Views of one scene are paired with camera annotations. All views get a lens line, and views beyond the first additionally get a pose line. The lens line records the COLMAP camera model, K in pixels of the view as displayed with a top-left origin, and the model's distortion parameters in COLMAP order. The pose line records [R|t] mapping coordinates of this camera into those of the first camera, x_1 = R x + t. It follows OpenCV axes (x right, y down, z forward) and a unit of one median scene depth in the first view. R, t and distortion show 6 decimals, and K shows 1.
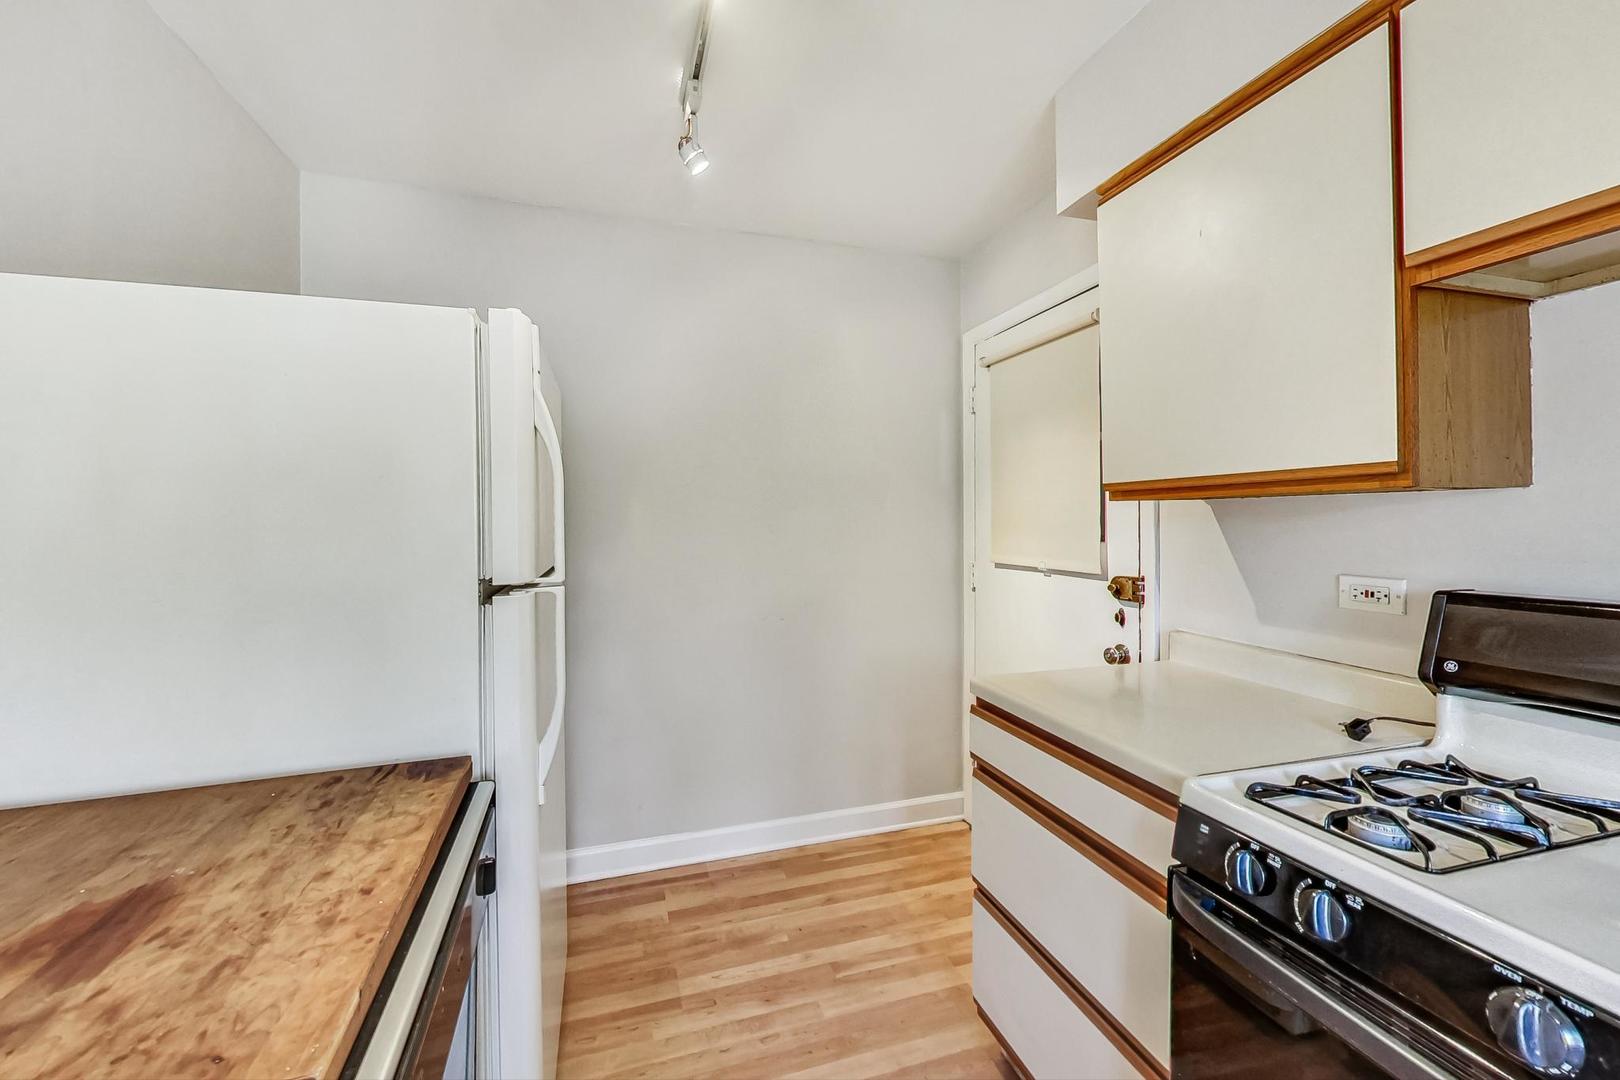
lens RADIAL K [[630.4, 0, 806.3], [0, 630.4, 514.5], [0, 0, 1]] dist [0.001263, 0.000623]
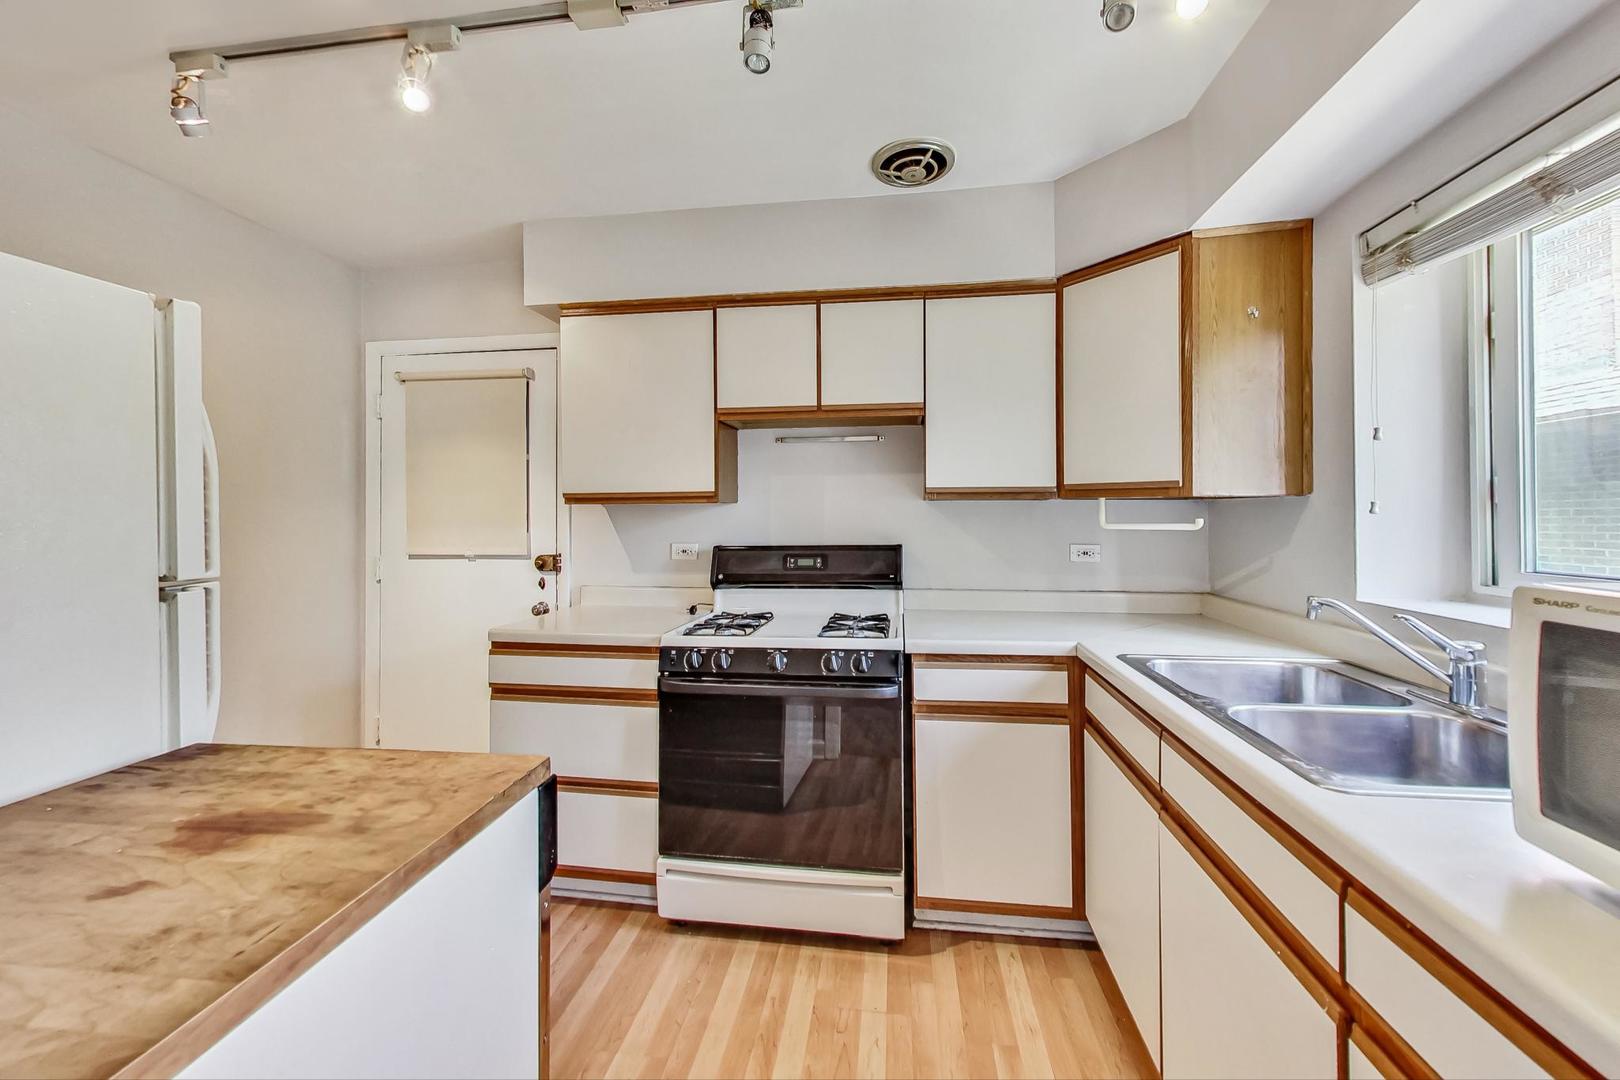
lens RADIAL K [[630.4, 0, 806.3], [0, 630.4, 514.5], [0, 0, 1]] dist [0.001263, 0.000623]
pose [[0.434509, 0.003690, 0.900660, -0.996503], [-0.005881, 0.999982, -0.001260, 0.002601], [-0.900648, -0.004749, 0.434523, -0.340207]]
